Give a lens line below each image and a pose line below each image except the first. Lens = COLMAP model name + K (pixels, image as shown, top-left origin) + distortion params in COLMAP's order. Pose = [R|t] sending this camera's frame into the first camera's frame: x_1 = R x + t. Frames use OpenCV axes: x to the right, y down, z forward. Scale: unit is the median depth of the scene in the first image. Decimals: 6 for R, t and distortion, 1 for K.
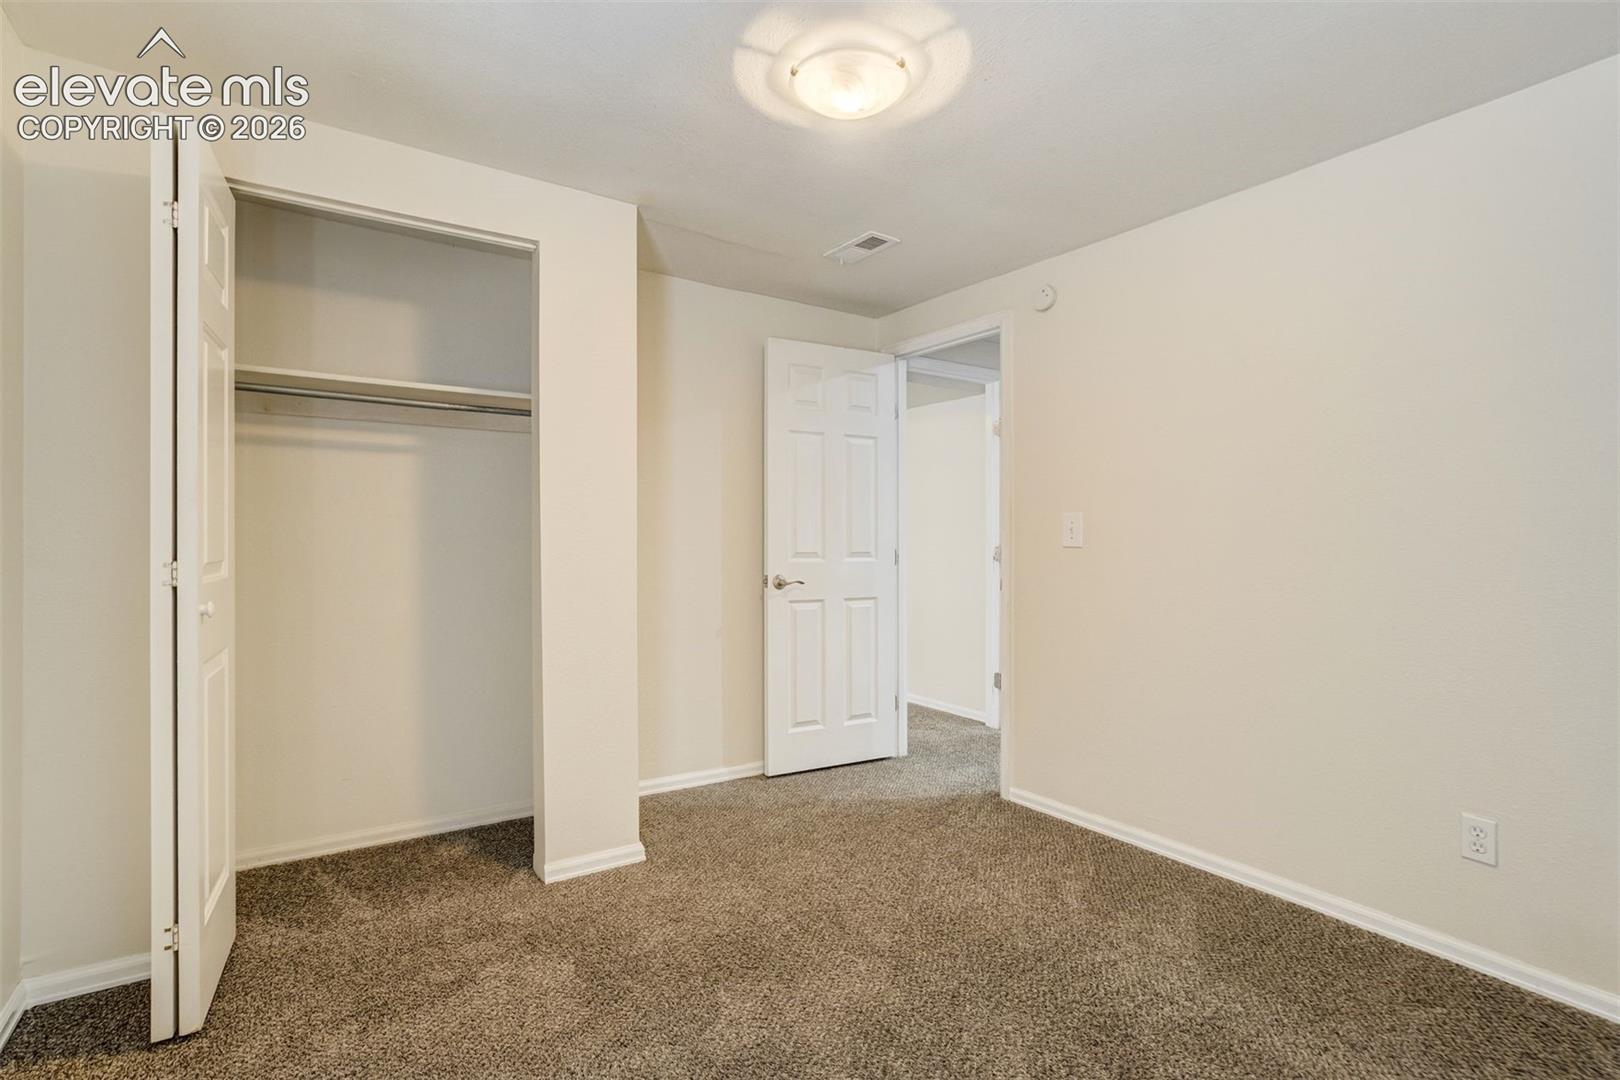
lens RADIAL K [[761.0, 0, 752.6], [0, 761.0, 534.2], [0, 0, 1]] dist [-0.003667, -0.000728]
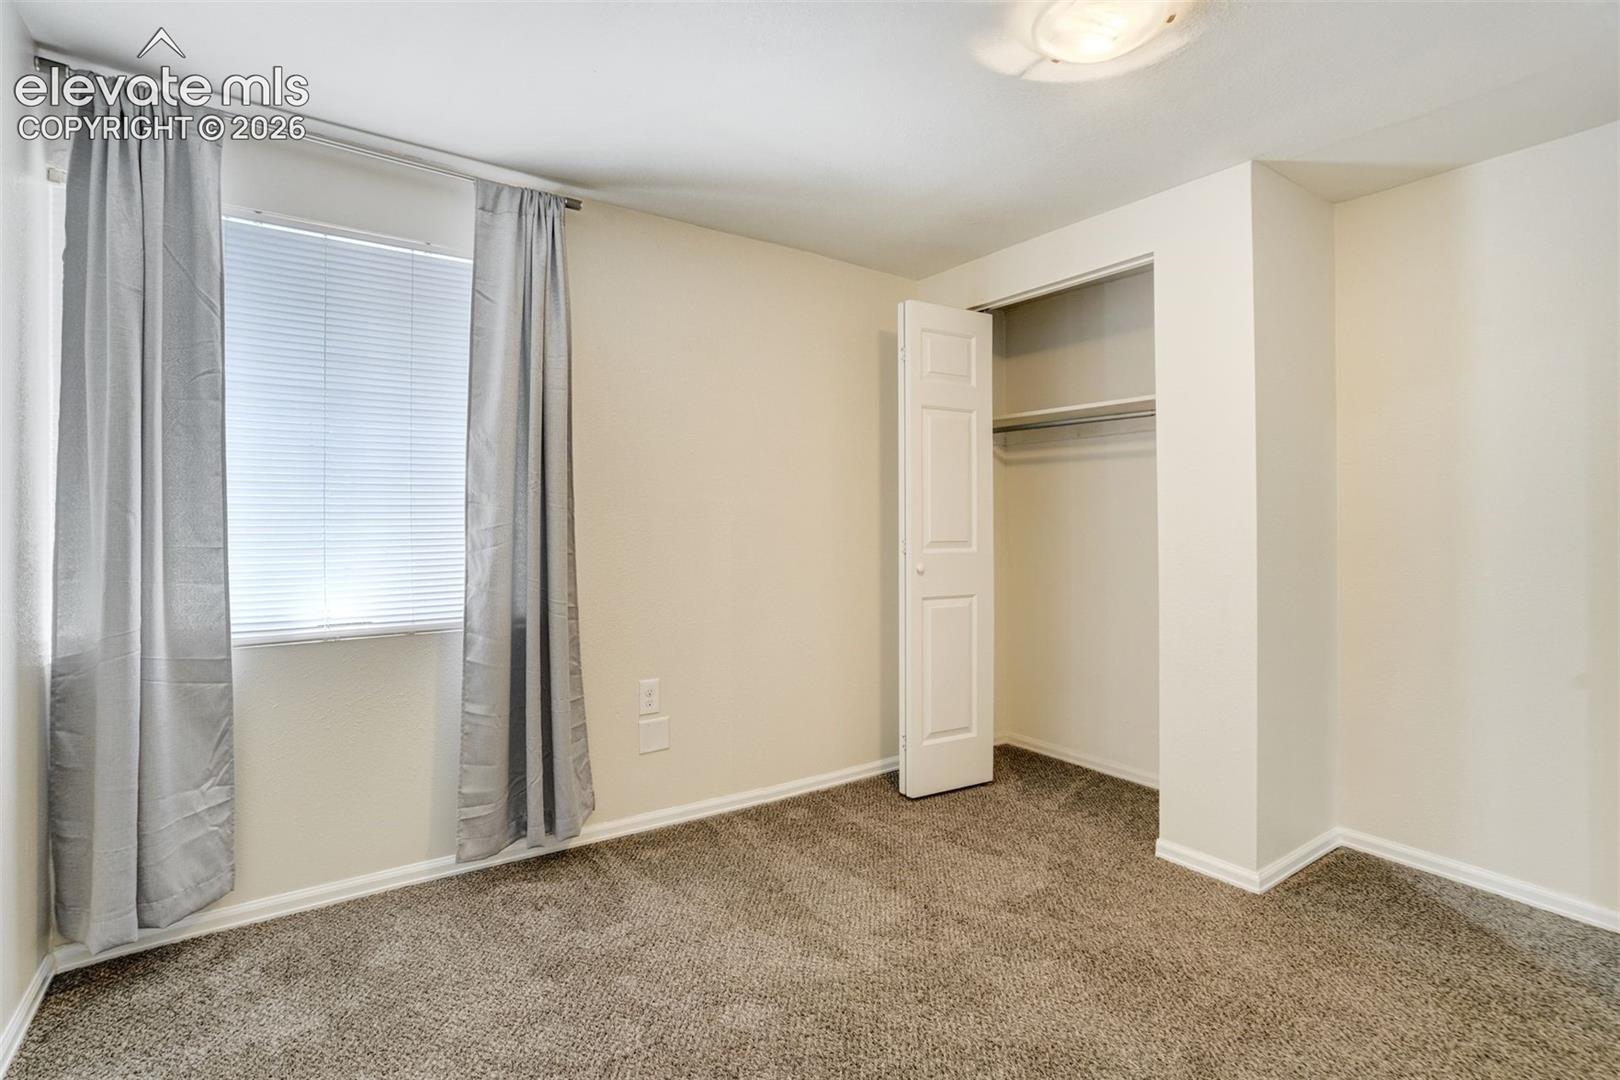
lens RADIAL K [[756.6, 0, 809.5], [0, 756.6, 515.3], [0, 0, 1]] dist [0.001691, 0.000676]
pose [[0.072835, -0.007639, -0.997315, 0.759827], [-0.001327, 0.999969, -0.007756, -0.006607], [0.997343, 0.001888, 0.072823, 0.445612]]
